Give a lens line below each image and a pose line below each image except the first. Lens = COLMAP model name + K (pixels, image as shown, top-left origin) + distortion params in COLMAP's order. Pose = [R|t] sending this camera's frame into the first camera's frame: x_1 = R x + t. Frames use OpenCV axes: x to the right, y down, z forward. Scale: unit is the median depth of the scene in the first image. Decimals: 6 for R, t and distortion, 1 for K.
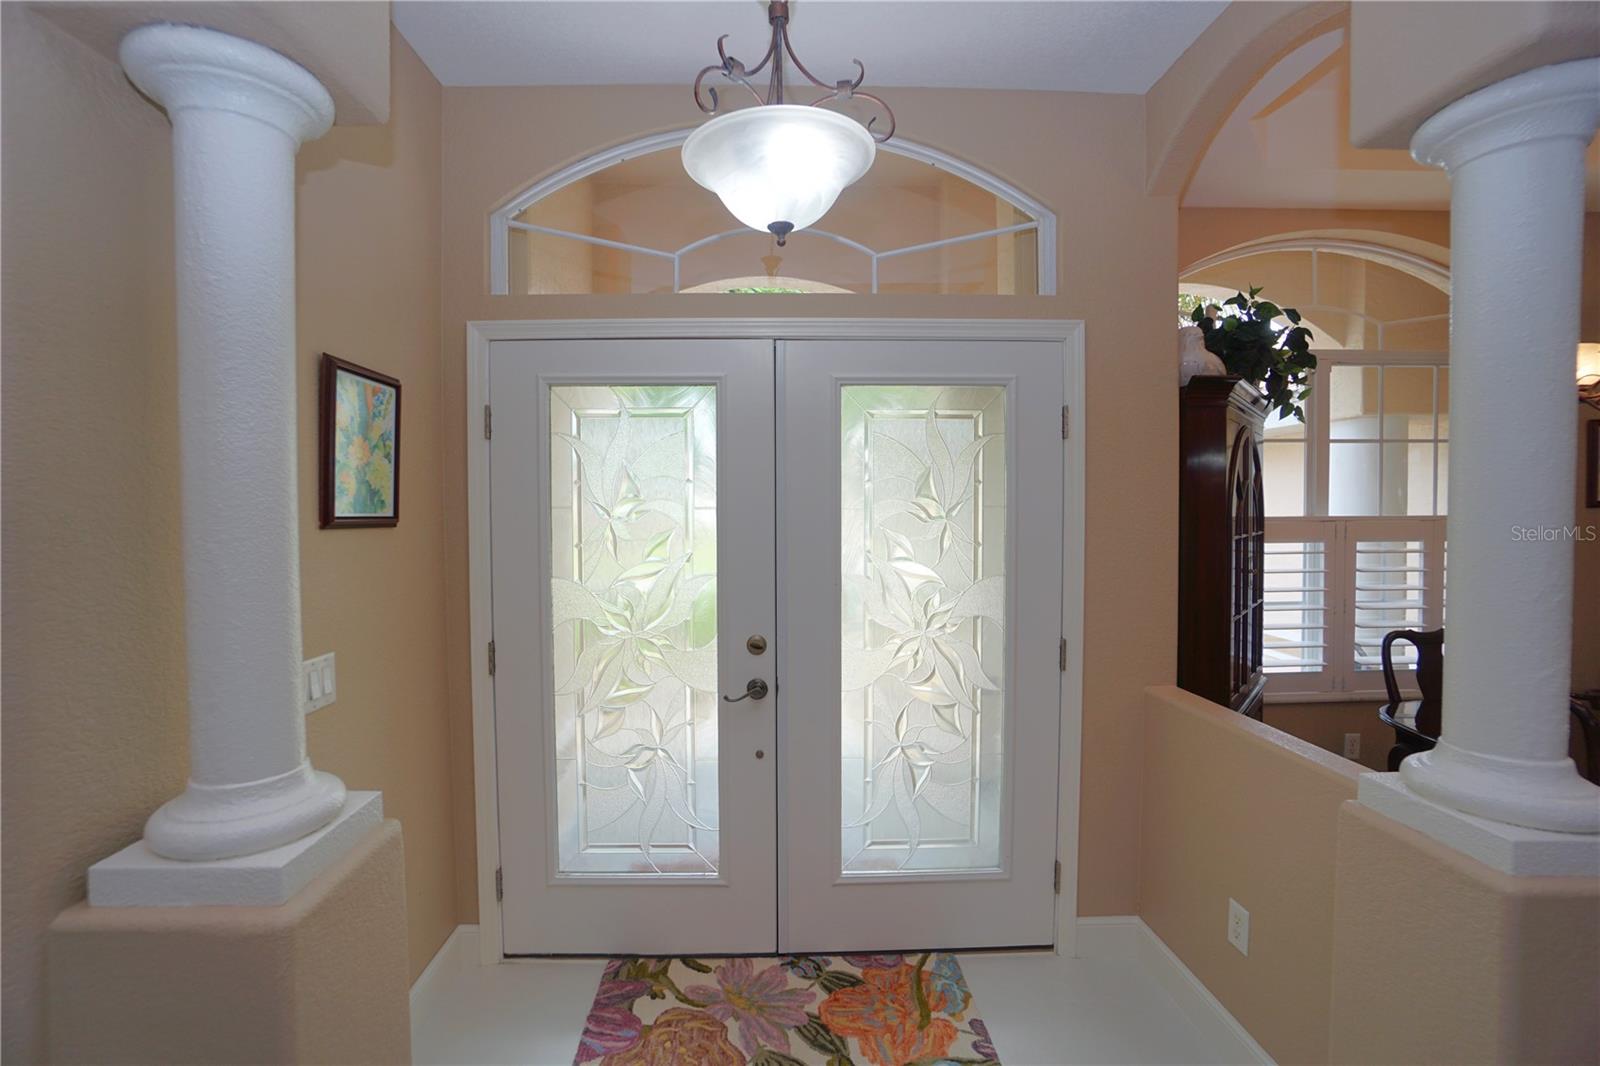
lens RADIAL K [[703.2, 0, 780.5], [0, 703.2, 525.1], [0, 0, 1]] dist [-0.064860, 0.023691]
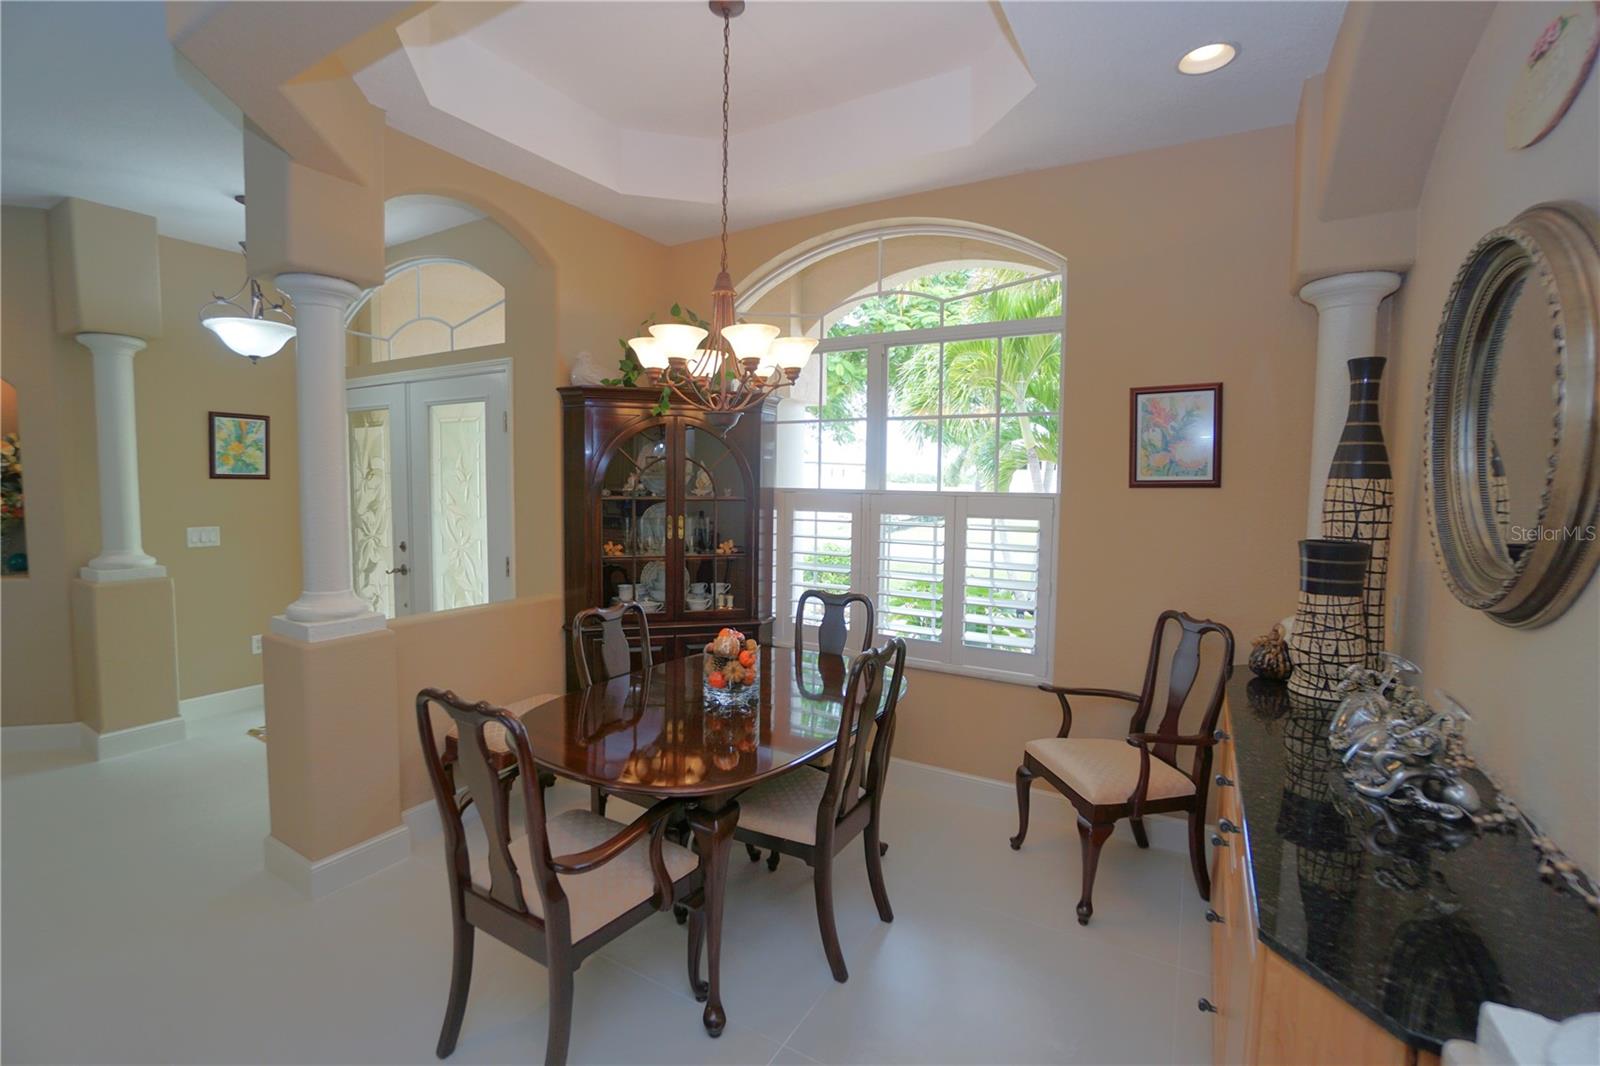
lens RADIAL K [[703.2, 0, 780.5], [0, 703.2, 525.1], [0, 0, 1]] dist [-0.064860, 0.023691]
pose [[0.844907, 0.055202, -0.532057, 1.457941], [-0.030614, 0.998021, 0.054932, -0.015568], [0.534036, -0.030124, 0.844925, -0.022947]]
